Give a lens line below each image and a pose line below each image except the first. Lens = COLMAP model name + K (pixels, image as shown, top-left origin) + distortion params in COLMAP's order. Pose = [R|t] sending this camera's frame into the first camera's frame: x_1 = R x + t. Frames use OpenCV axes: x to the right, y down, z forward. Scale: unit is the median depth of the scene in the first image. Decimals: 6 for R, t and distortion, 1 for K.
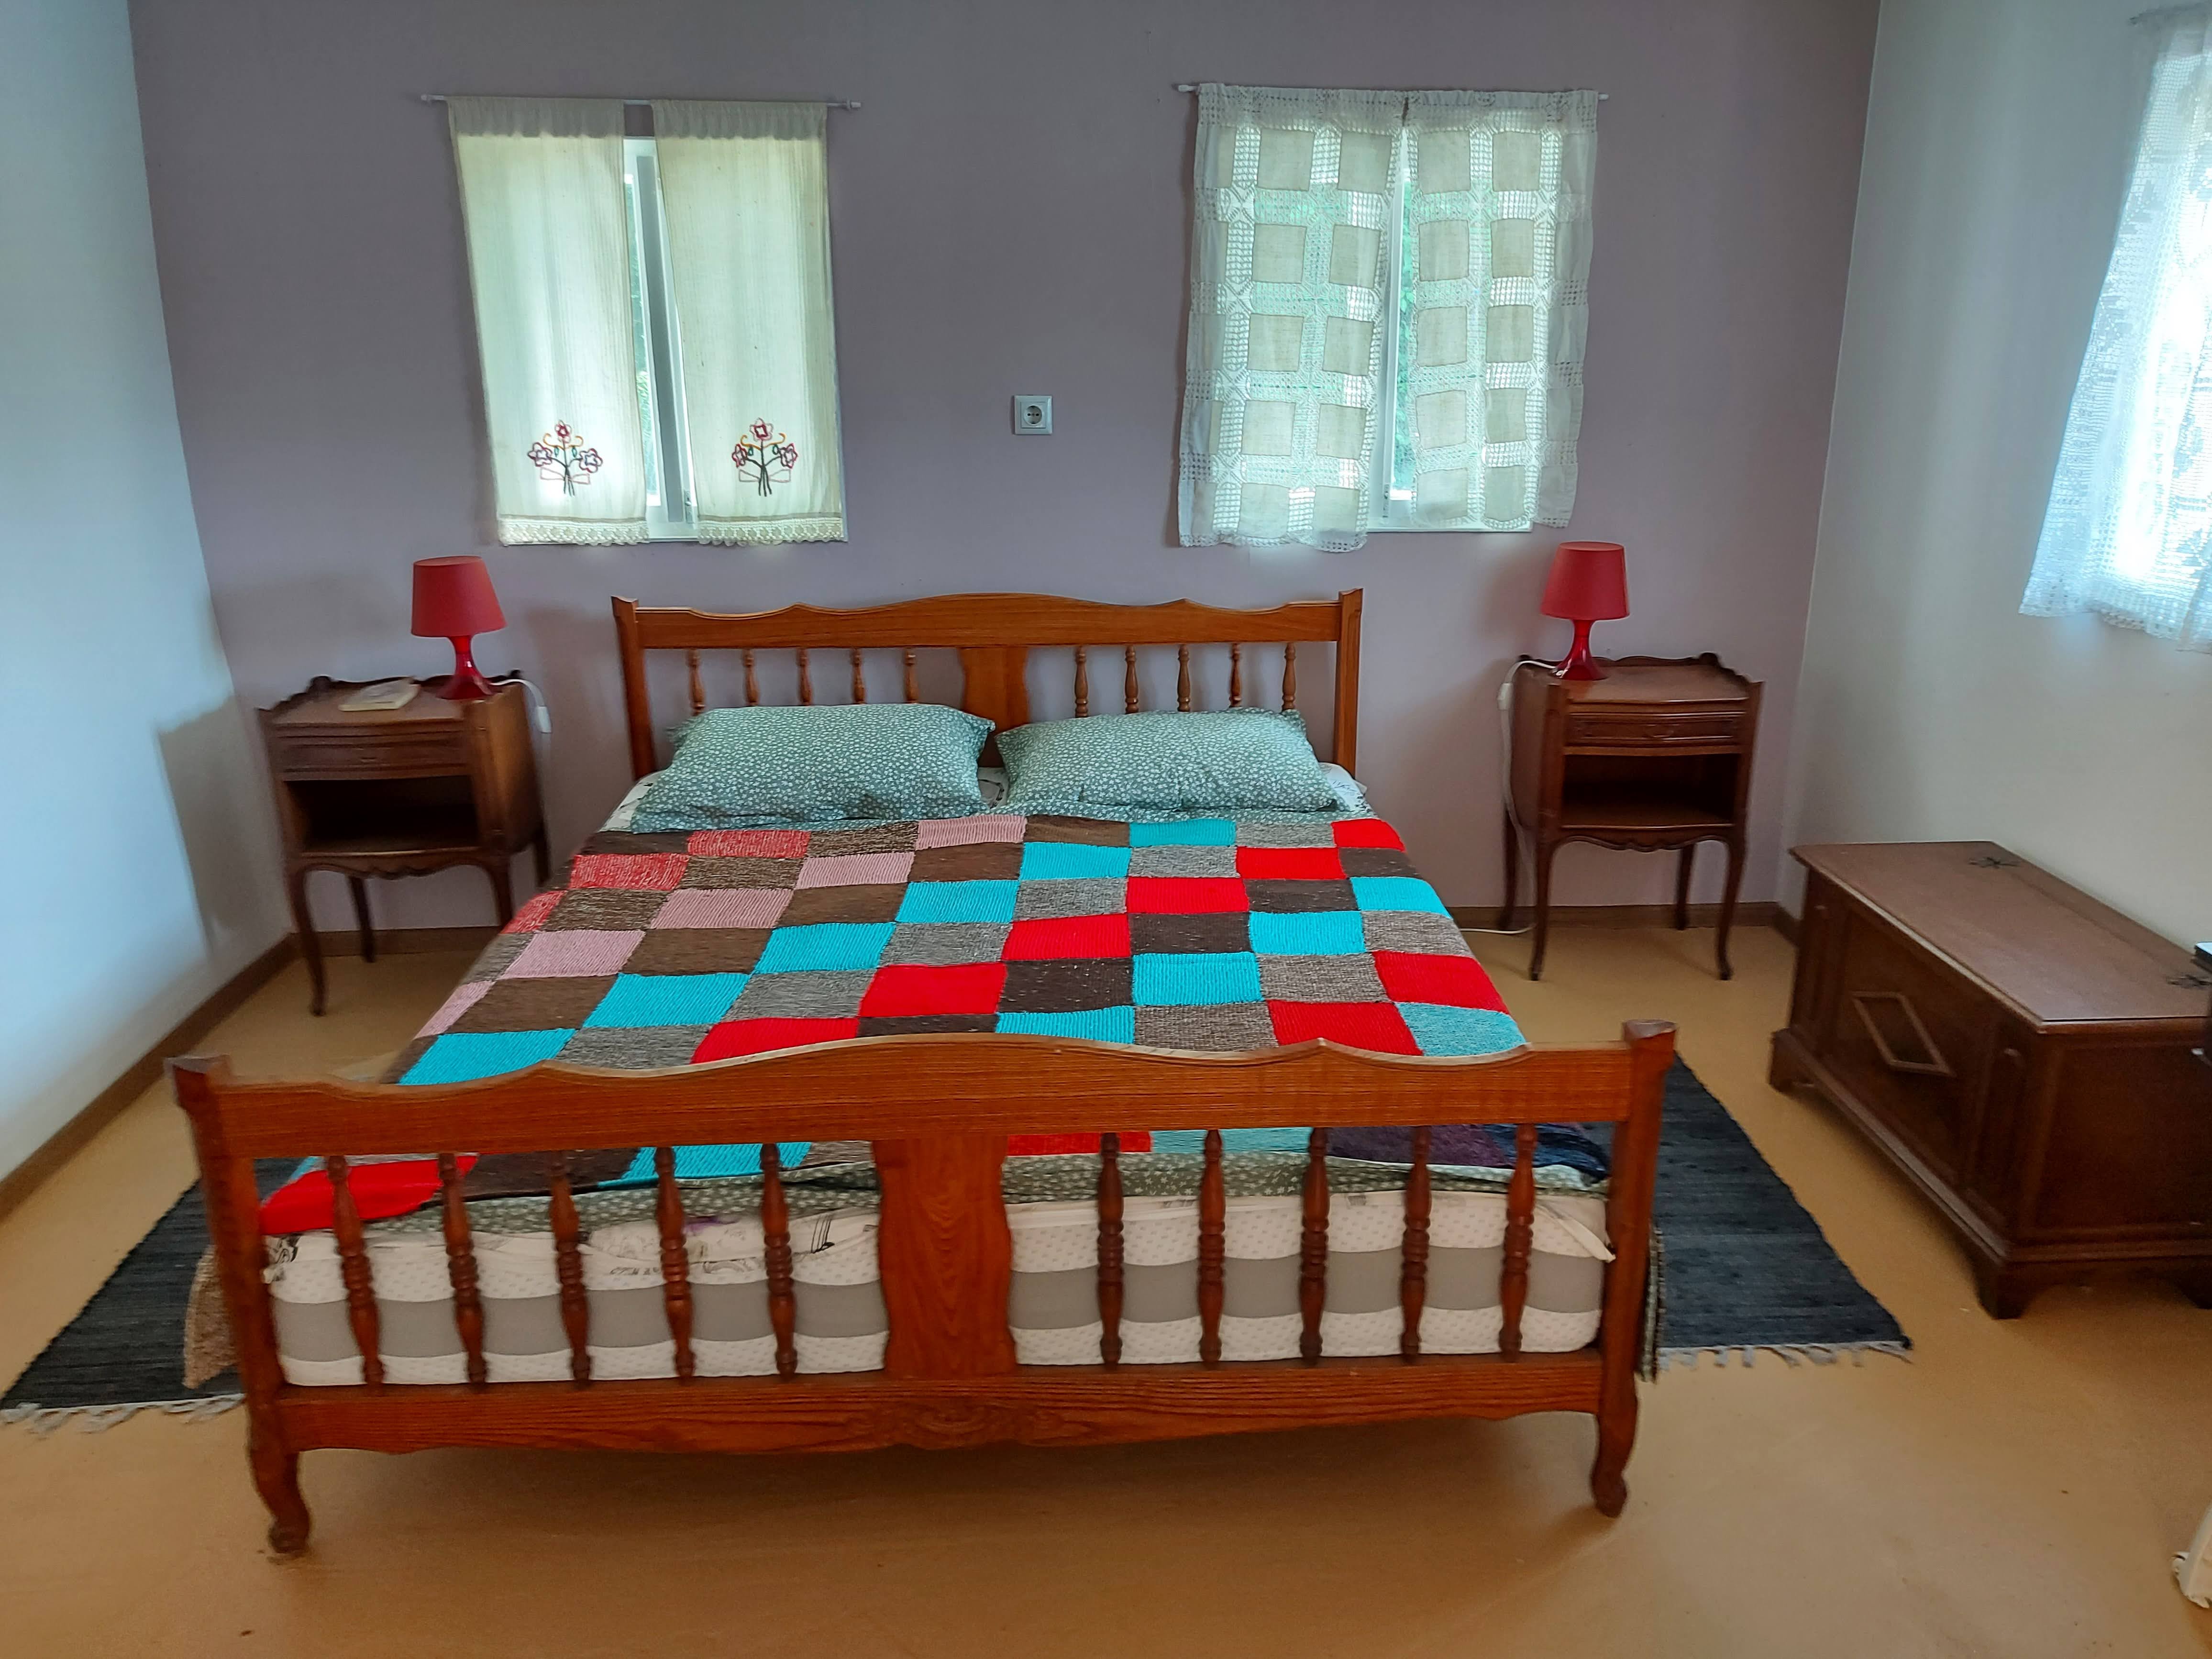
lens RADIAL K [[1695.8, 0, 1106.0], [0, 1695.8, 829.5], [0, 0, 1]] dist [0.136541, -0.190286]
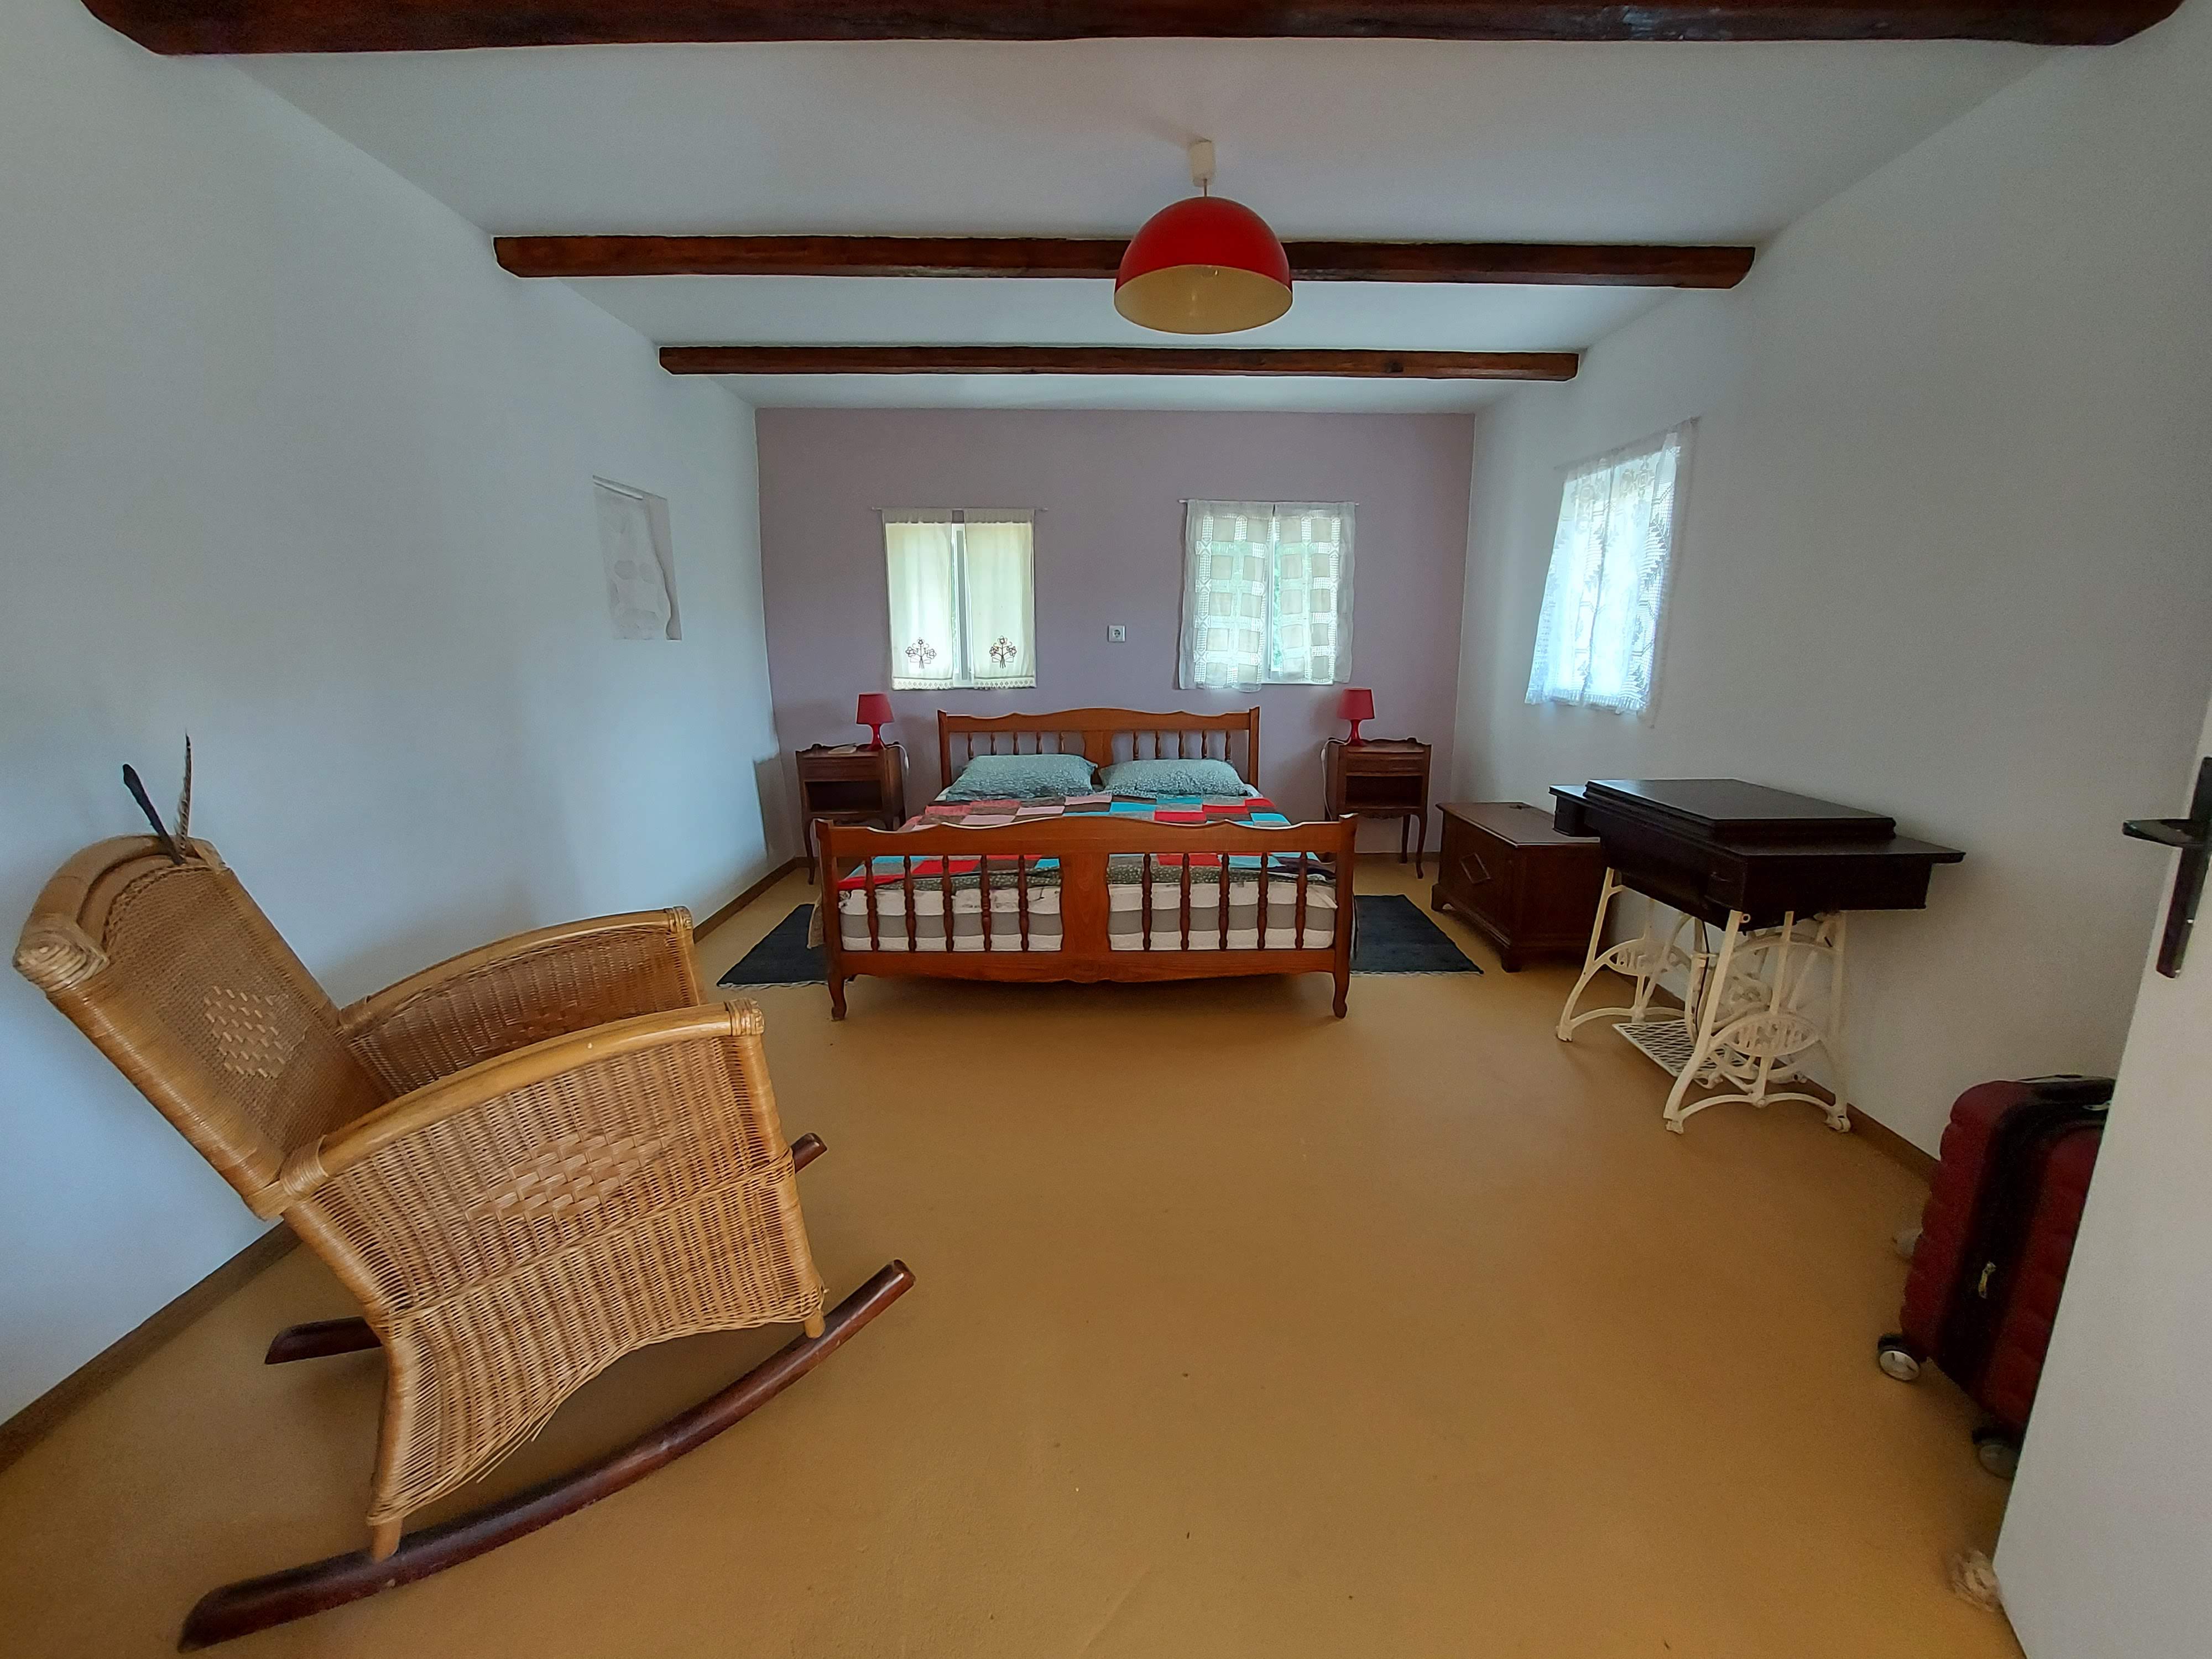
lens RADIAL K [[914.1, 0, 1098.9], [0, 914.1, 823.1], [0, 0, 1]] dist [-0.004062, -0.000429]
pose [[0.998594, 0.008404, -0.052344, 0.000583], [-0.013298, 0.995496, -0.093866, 0.137566], [0.051320, 0.094430, 0.994208, -0.229035]]
